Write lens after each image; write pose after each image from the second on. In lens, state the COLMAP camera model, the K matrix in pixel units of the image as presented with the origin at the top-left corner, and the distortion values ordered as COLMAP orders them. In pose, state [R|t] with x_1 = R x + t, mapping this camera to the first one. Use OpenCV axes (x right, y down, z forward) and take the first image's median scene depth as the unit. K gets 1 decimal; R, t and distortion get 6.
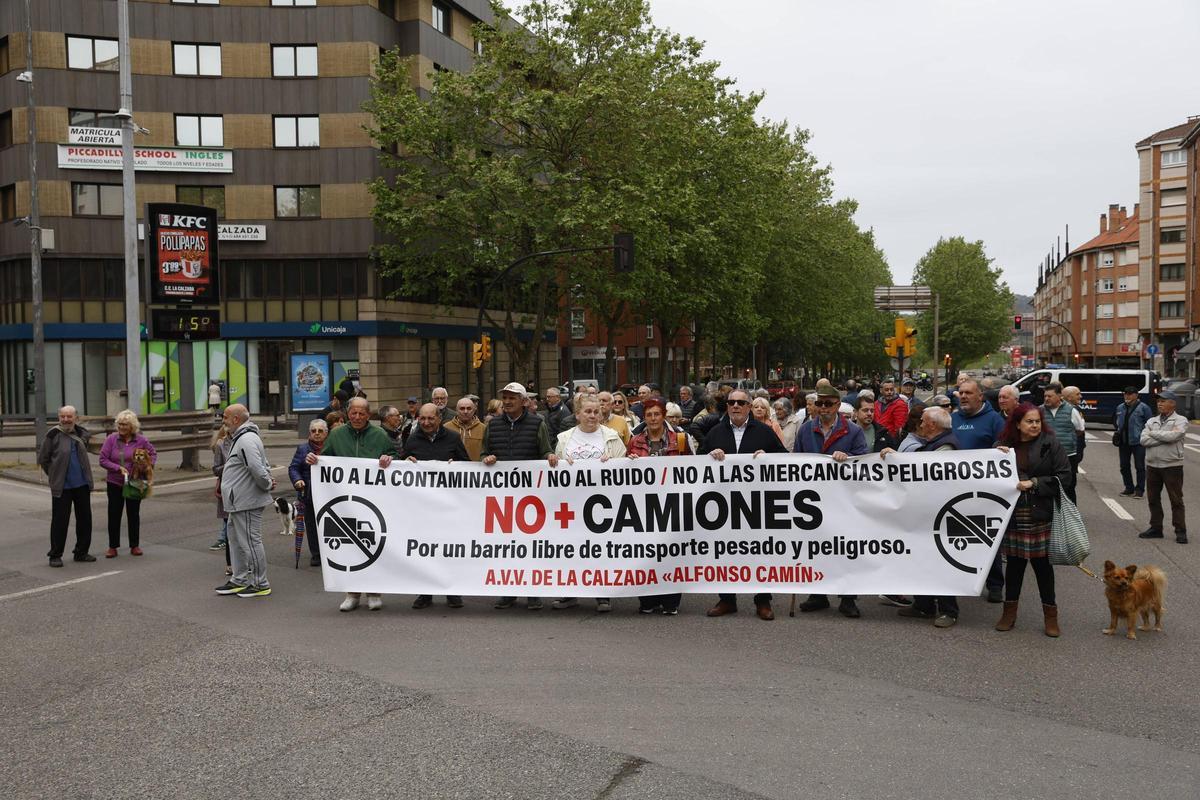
lens RADIAL K [[1046.8, 0, 592.8], [0, 1046.8, 404.1], [0, 0, 1]] dist [-0.001966, 0.012891]
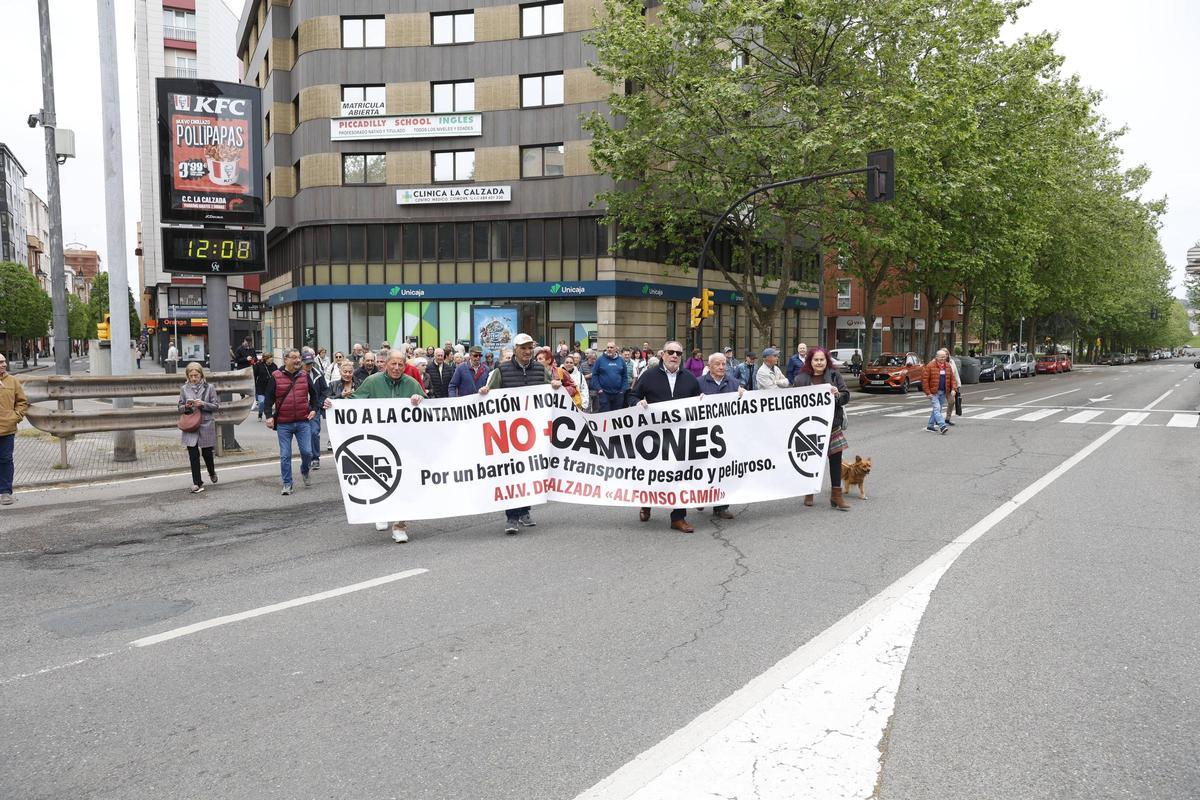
lens RADIAL K [[902.0, 0, 568.7], [0, 902.0, 403.5], [0, 0, 1]] dist [-0.110123, 0.119905]
pose [[0.949817, 0.036800, -0.310635, 0.013634], [-0.024578, 0.998765, 0.043169, -0.001626], [0.311840, -0.033368, 0.949548, 0.202942]]
